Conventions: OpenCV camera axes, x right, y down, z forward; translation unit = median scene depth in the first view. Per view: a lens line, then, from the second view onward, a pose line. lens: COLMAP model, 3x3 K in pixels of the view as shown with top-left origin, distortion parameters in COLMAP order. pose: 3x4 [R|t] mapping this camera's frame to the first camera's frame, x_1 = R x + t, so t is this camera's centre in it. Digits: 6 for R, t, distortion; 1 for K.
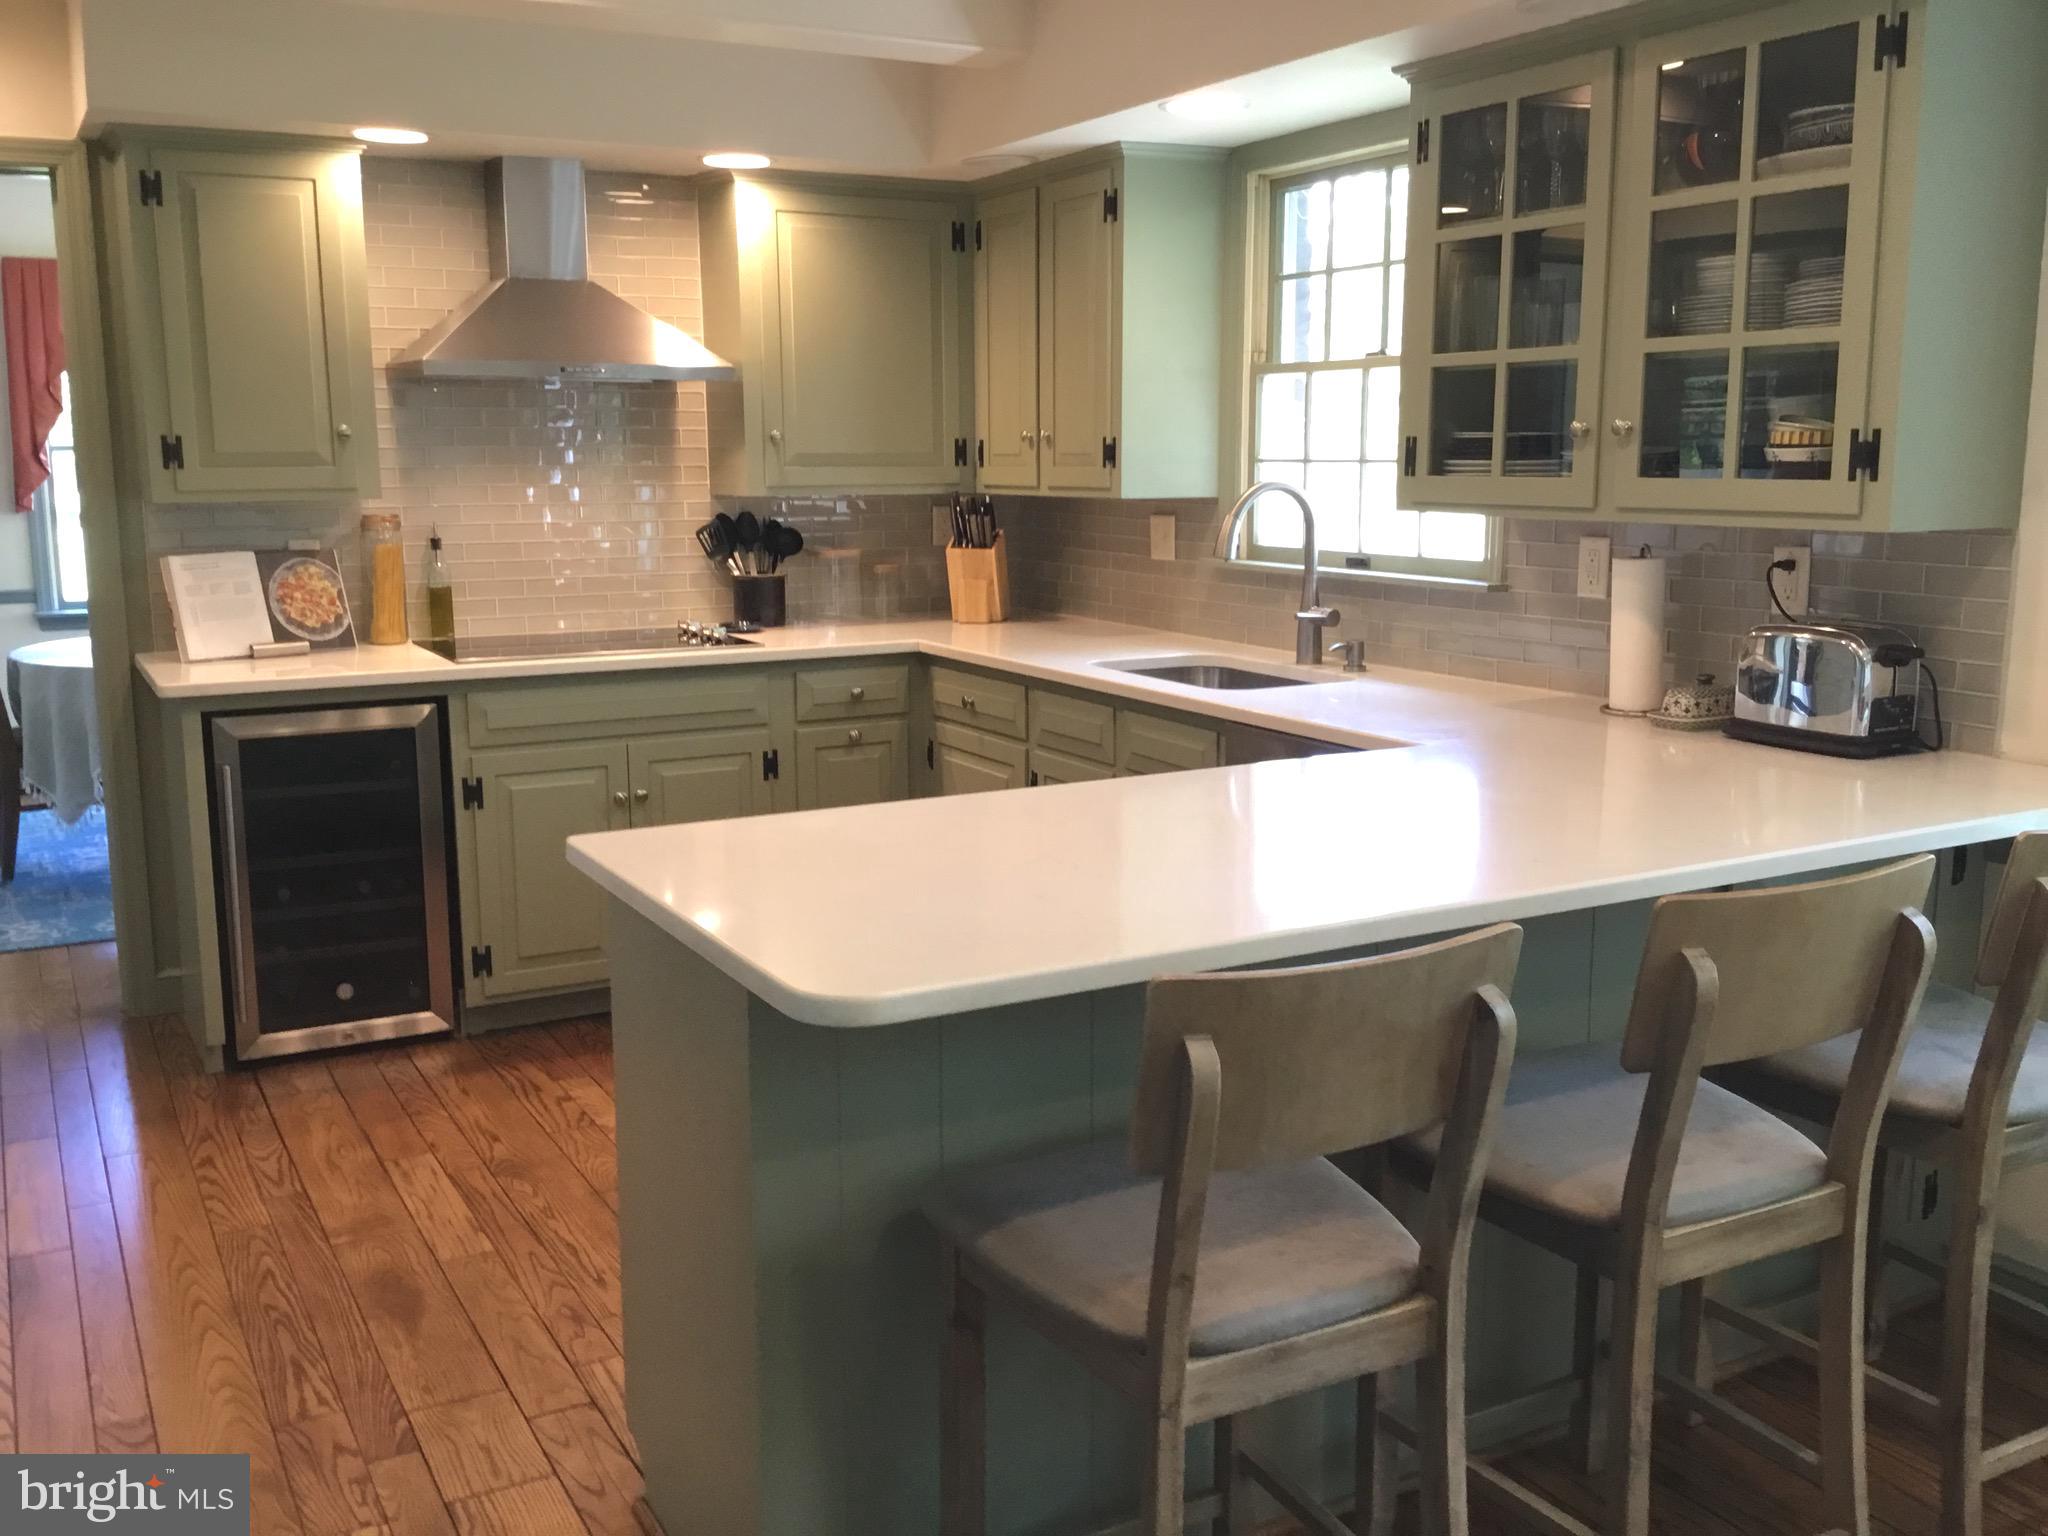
lens RADIAL K [[1844.0, 0, 1039.4], [0, 1844.0, 761.9], [0, 0, 1]] dist [0.034815, -0.075509]
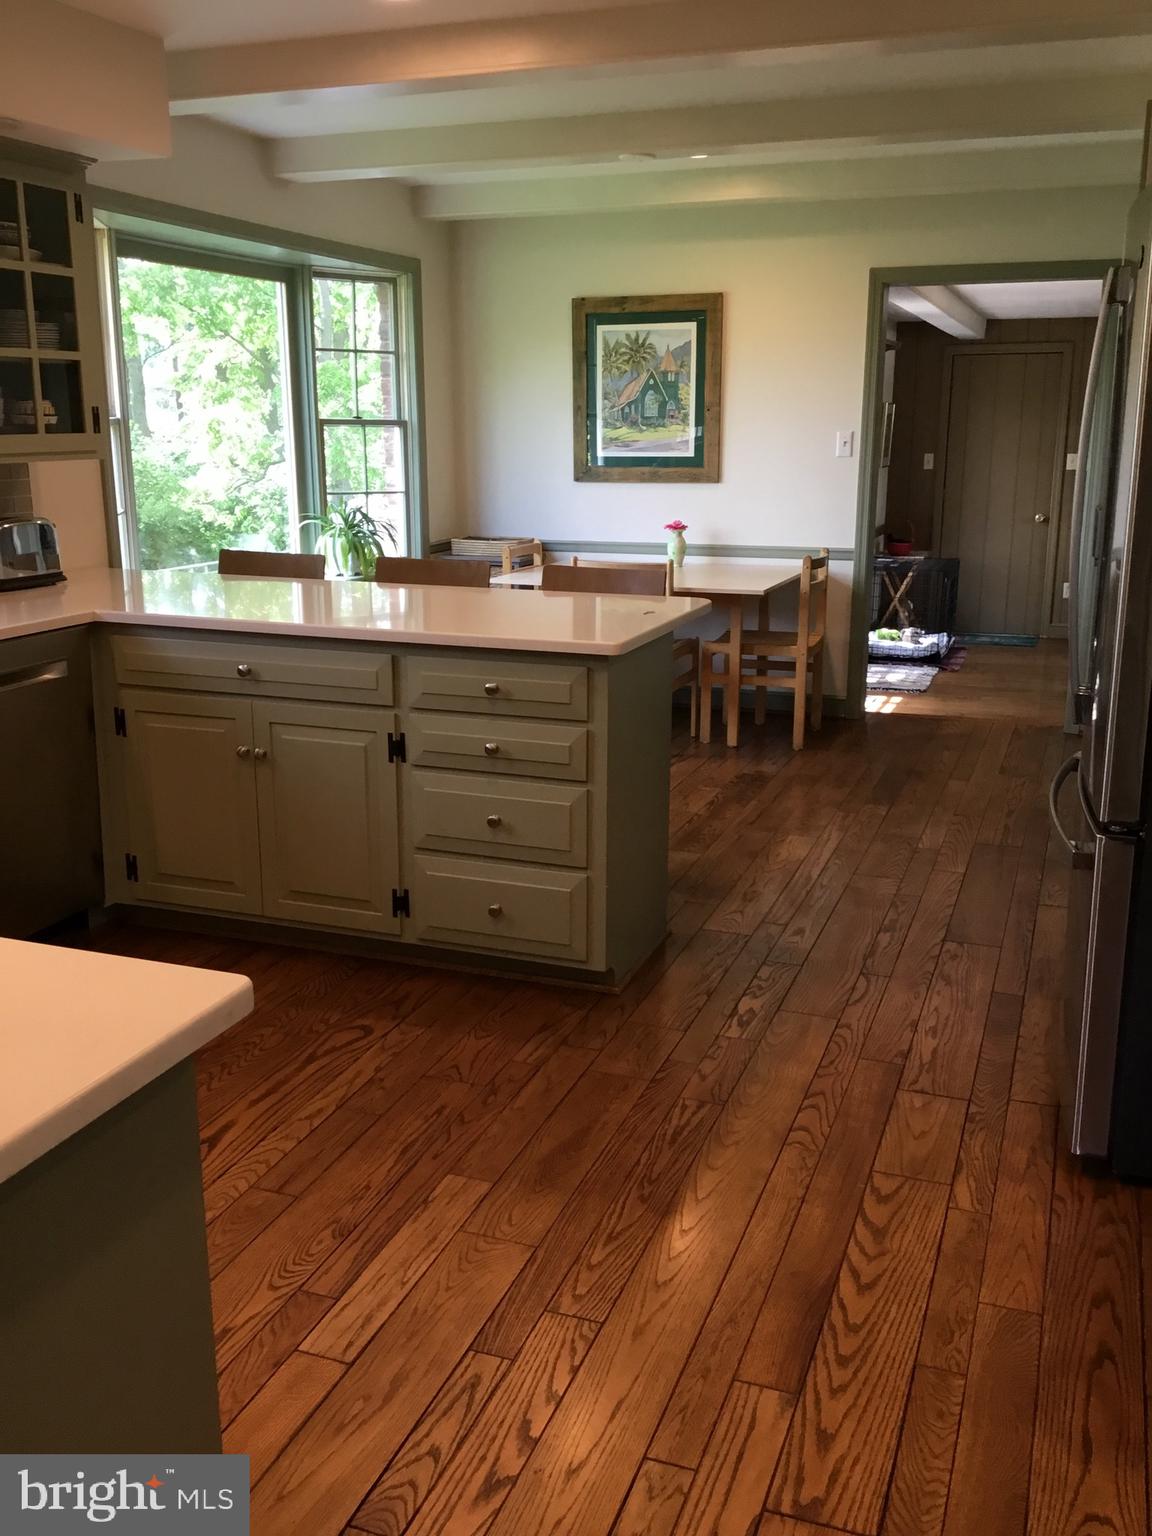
lens RADIAL K [[1383.0, 0, 583.6], [0, 1383.0, 775.1], [0, 0, 1]] dist [0.034815, -0.075509]
pose [[-0.648360, -0.188671, 0.737585, -0.974787], [0.127225, 0.928334, 0.349298, -0.242122], [-0.750628, 0.320310, -0.577892, 1.450079]]
